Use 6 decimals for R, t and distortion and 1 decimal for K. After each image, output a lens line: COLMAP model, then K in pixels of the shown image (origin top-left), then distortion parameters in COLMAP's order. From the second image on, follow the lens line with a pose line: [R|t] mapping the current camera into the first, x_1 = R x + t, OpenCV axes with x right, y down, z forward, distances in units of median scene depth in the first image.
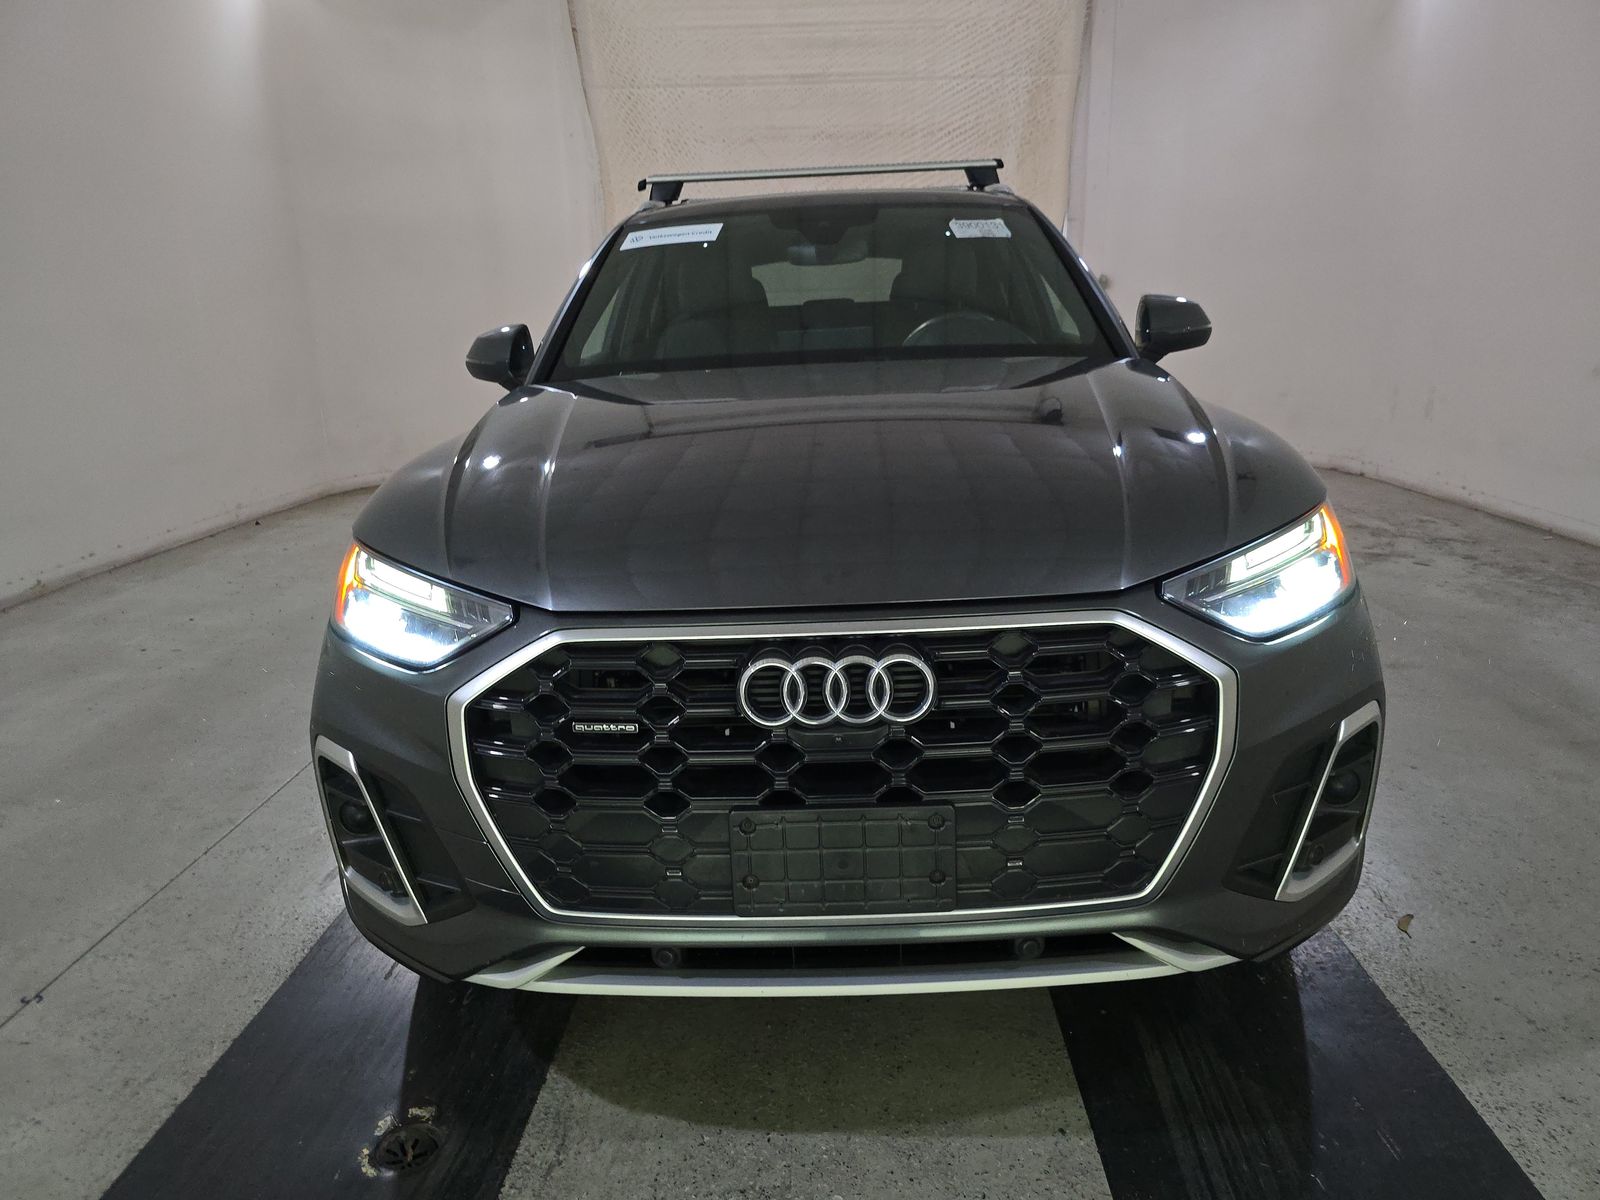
lens RADIAL K [[1071.0, 0, 802.5], [0, 1071.0, 596.8], [0, 0, 1]] dist [0.043735, -0.044322]
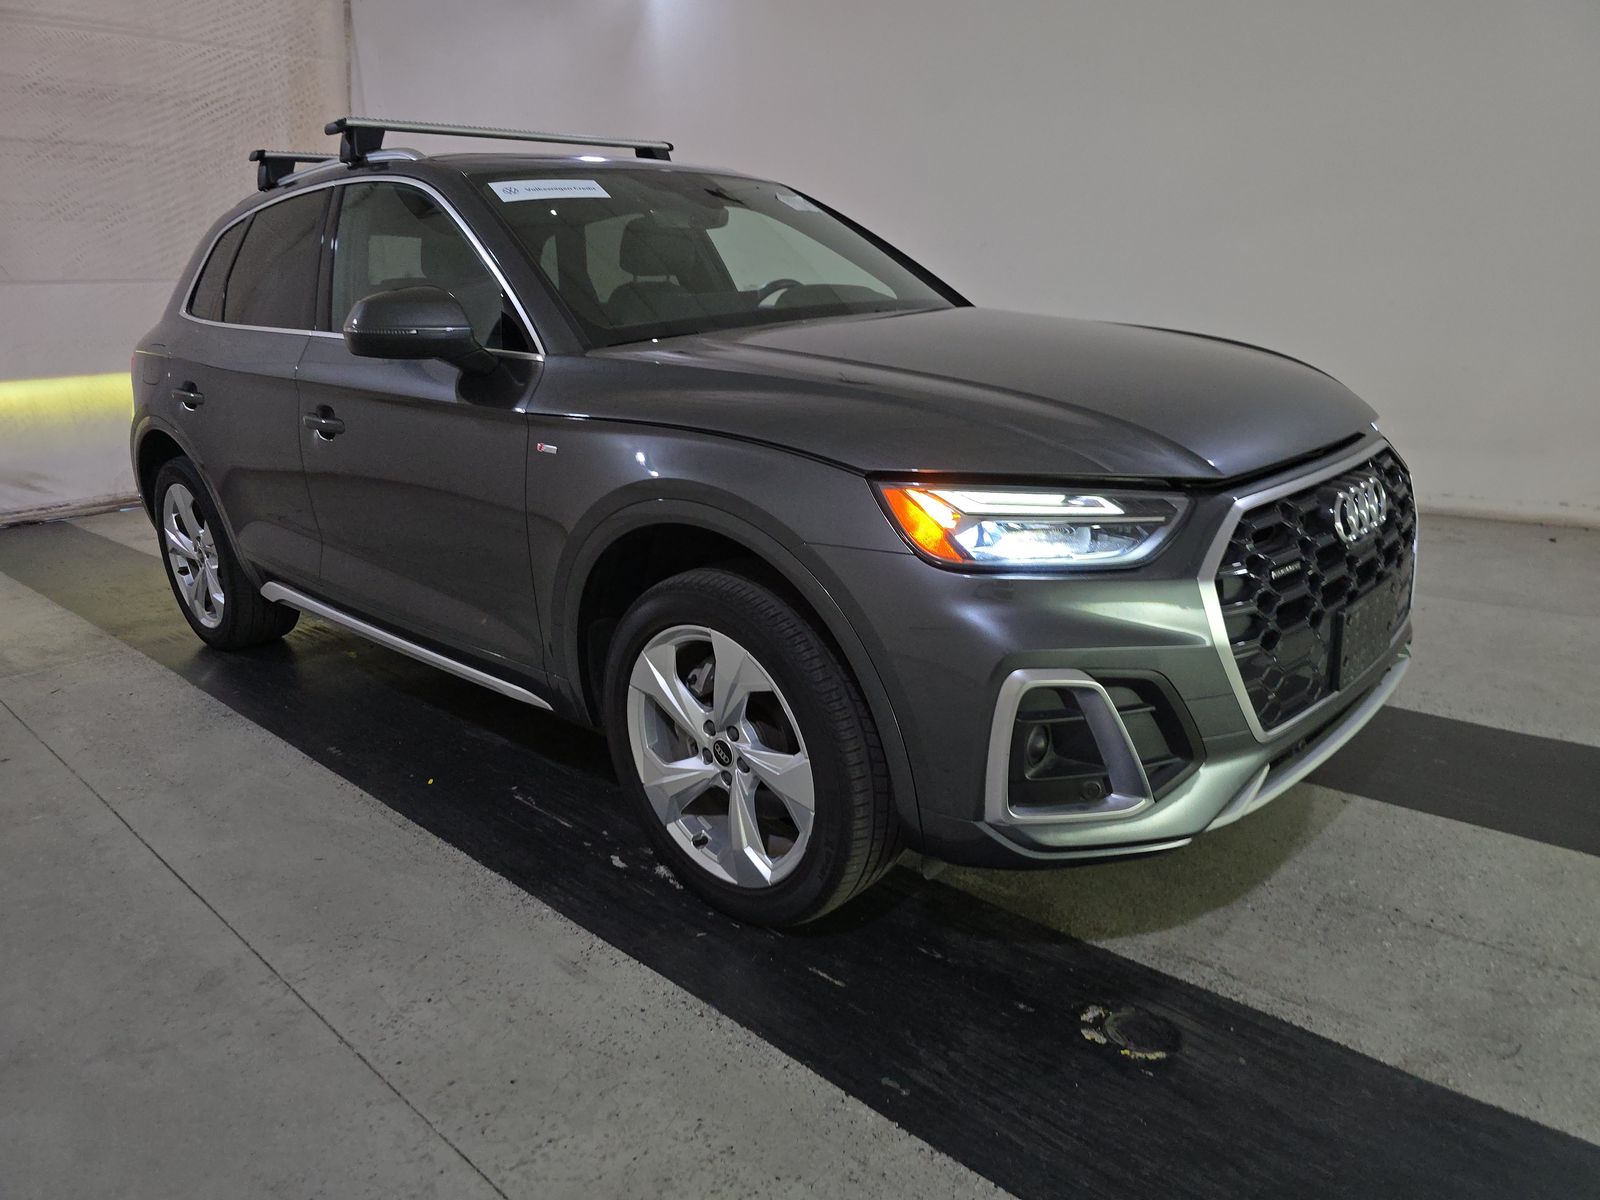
lens RADIAL K [[1071.0, 0, 802.5], [0, 1071.0, 596.8], [0, 0, 1]] dist [0.043735, -0.044322]
pose [[0.668624, -0.198072, 0.716735, -0.575132], [0.207791, 0.975242, 0.075669, -0.022901], [-0.713978, 0.098337, 0.693228, 0.212864]]
